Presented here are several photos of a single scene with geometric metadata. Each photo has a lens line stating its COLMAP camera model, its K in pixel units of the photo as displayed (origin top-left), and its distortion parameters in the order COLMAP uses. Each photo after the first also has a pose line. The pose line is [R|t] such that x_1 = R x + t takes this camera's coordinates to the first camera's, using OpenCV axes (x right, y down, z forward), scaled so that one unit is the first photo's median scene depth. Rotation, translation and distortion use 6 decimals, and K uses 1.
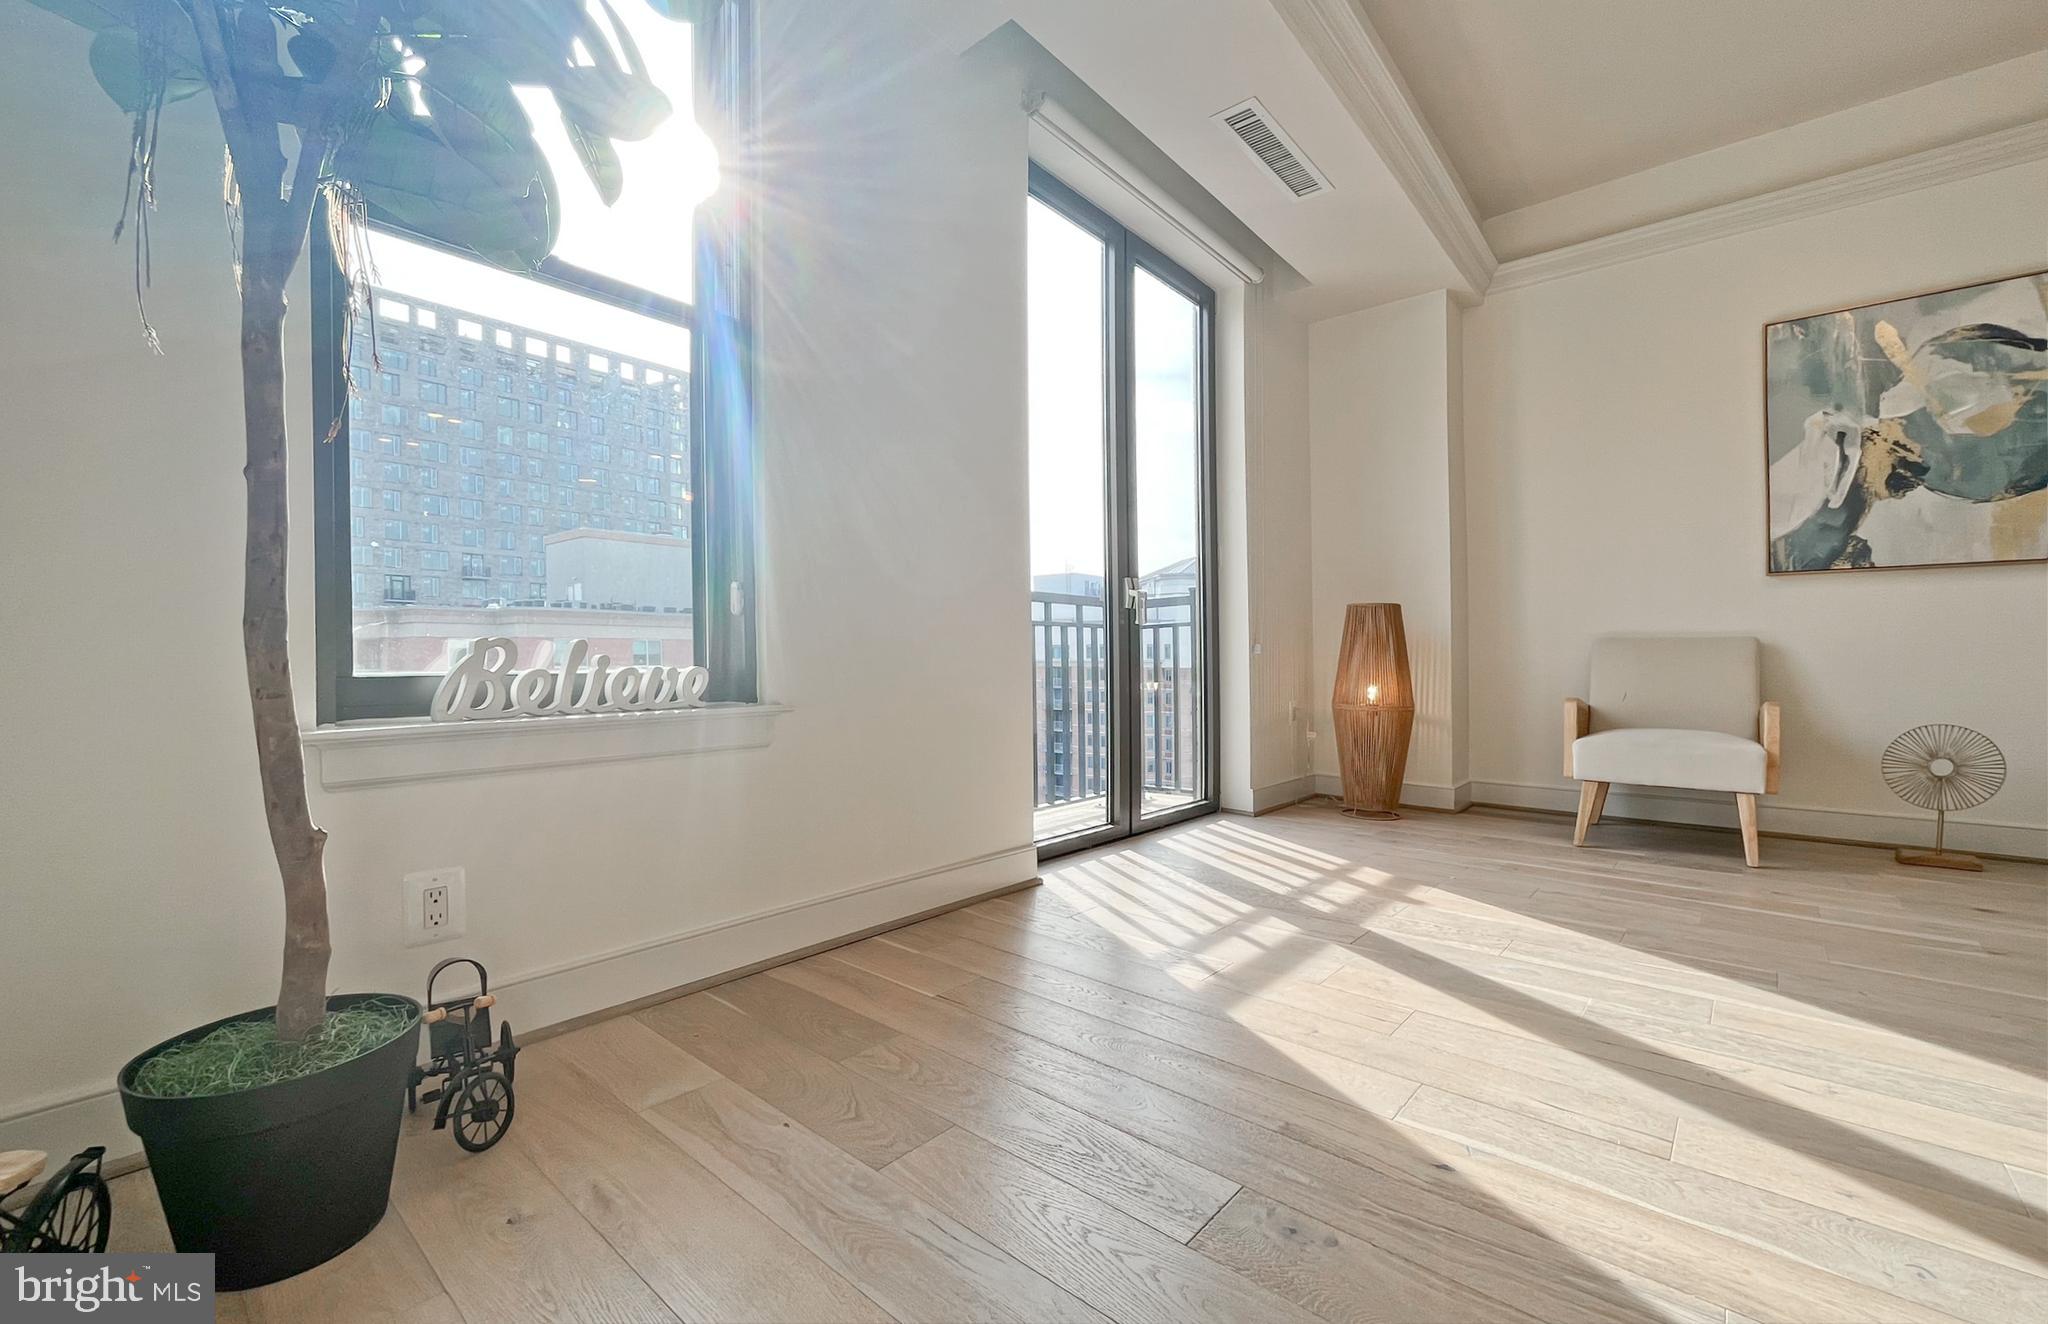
lens RADIAL K [[847.5, 0, 1004.8], [0, 847.5, 674.7], [0, 0, 1]] dist [-0.008220, -0.001037]
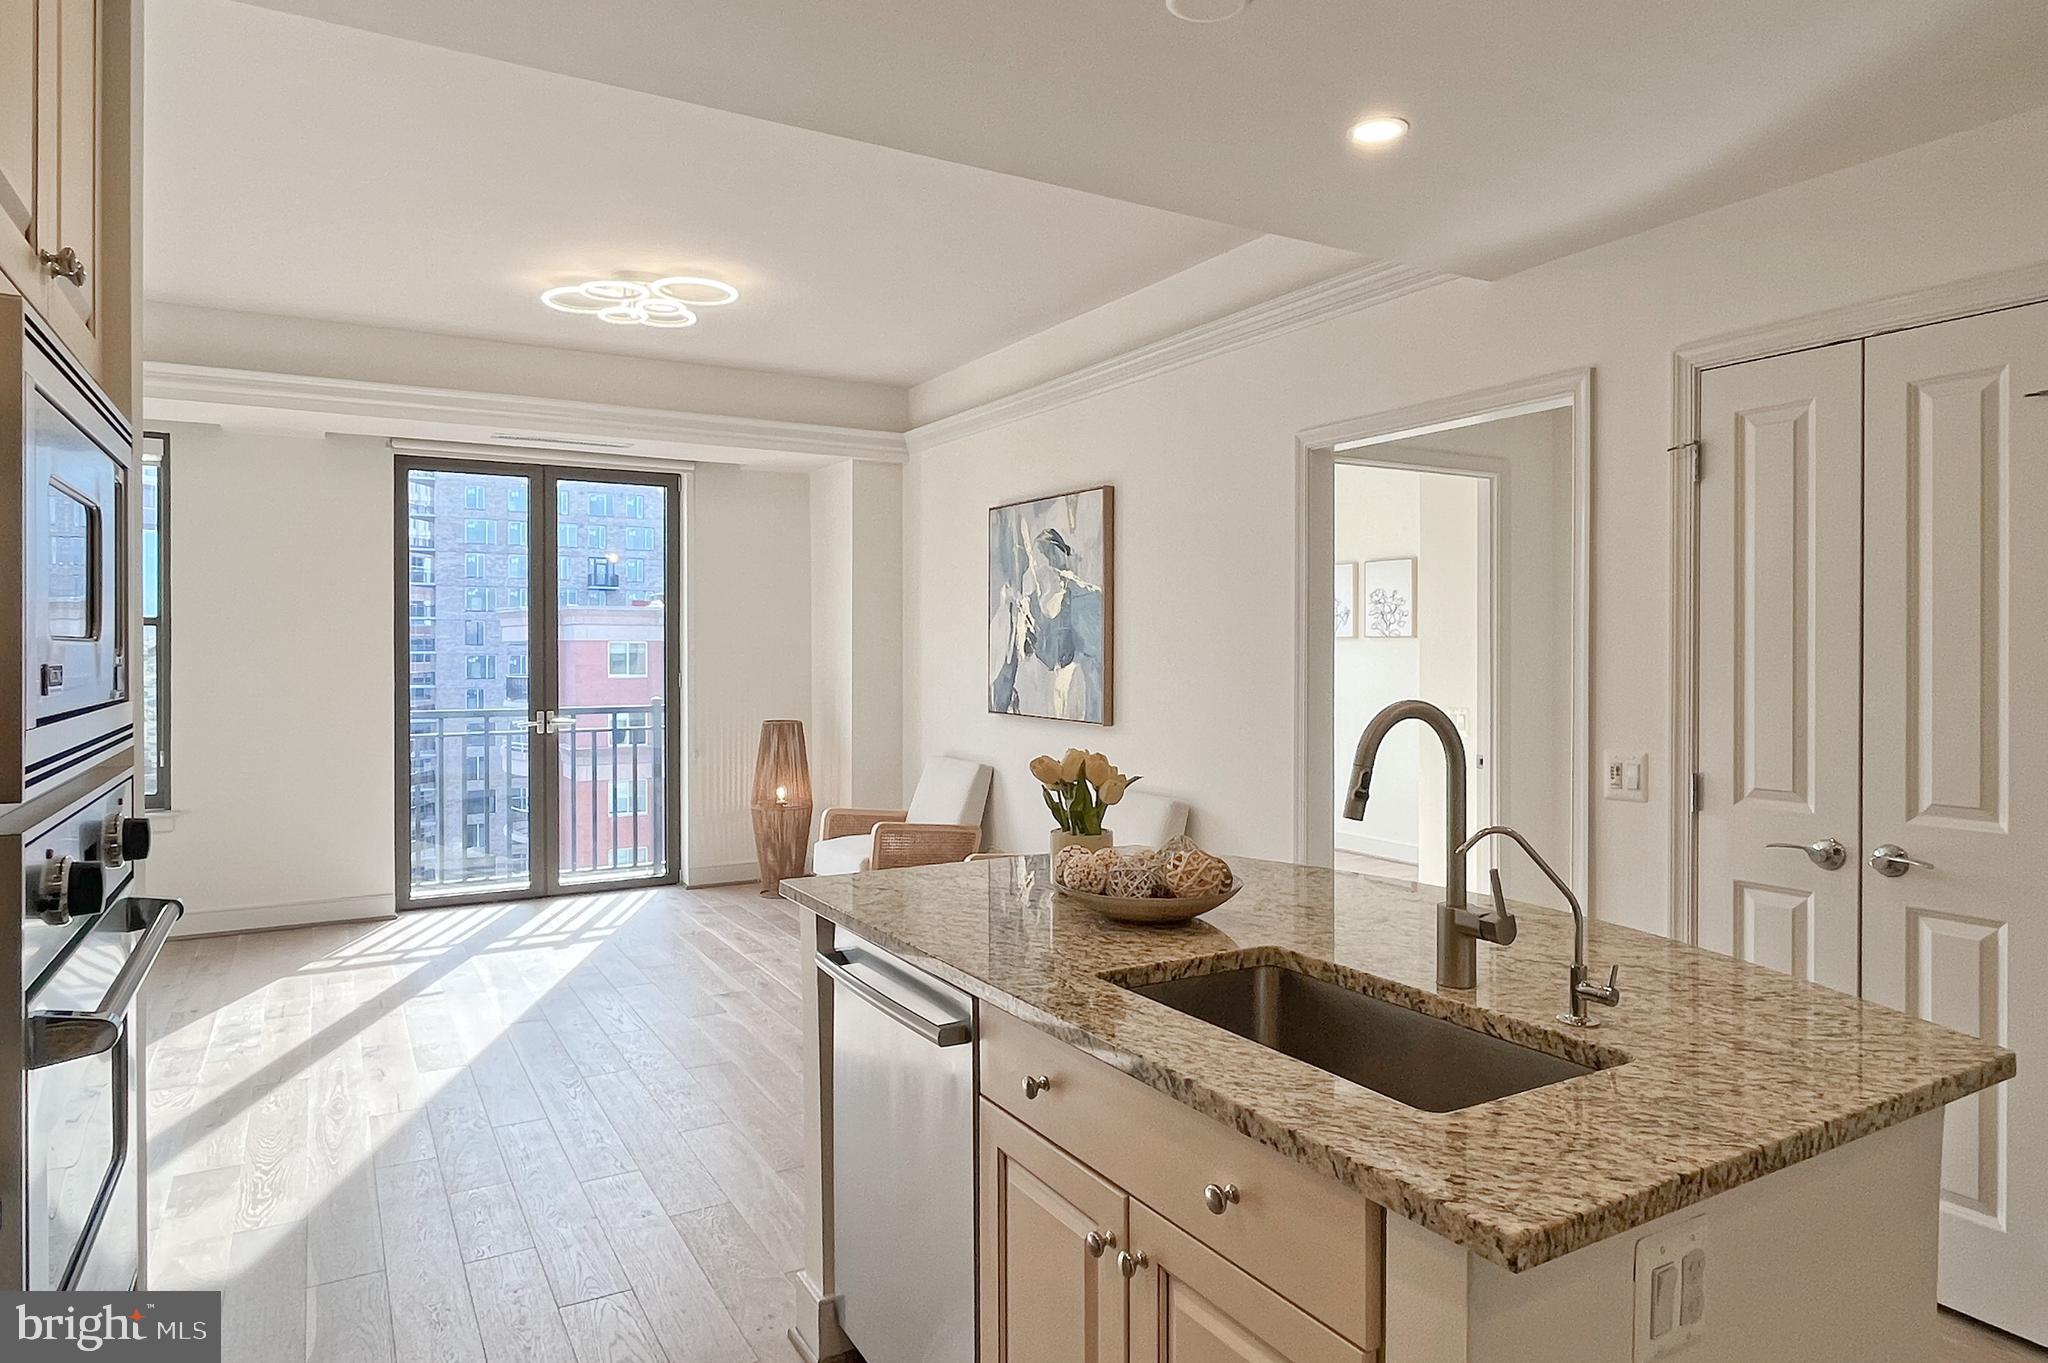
lens RADIAL K [[1200.4, 0, 1030.6], [0, 1200.4, 663.4], [0, 0, 1]] dist [0.002850, 0.000591]
pose [[0.955816, 0.003941, -0.293940, 1.506902], [-0.006805, 0.999939, -0.008722, -0.181039], [0.293888, 0.010337, 0.955784, -0.660553]]
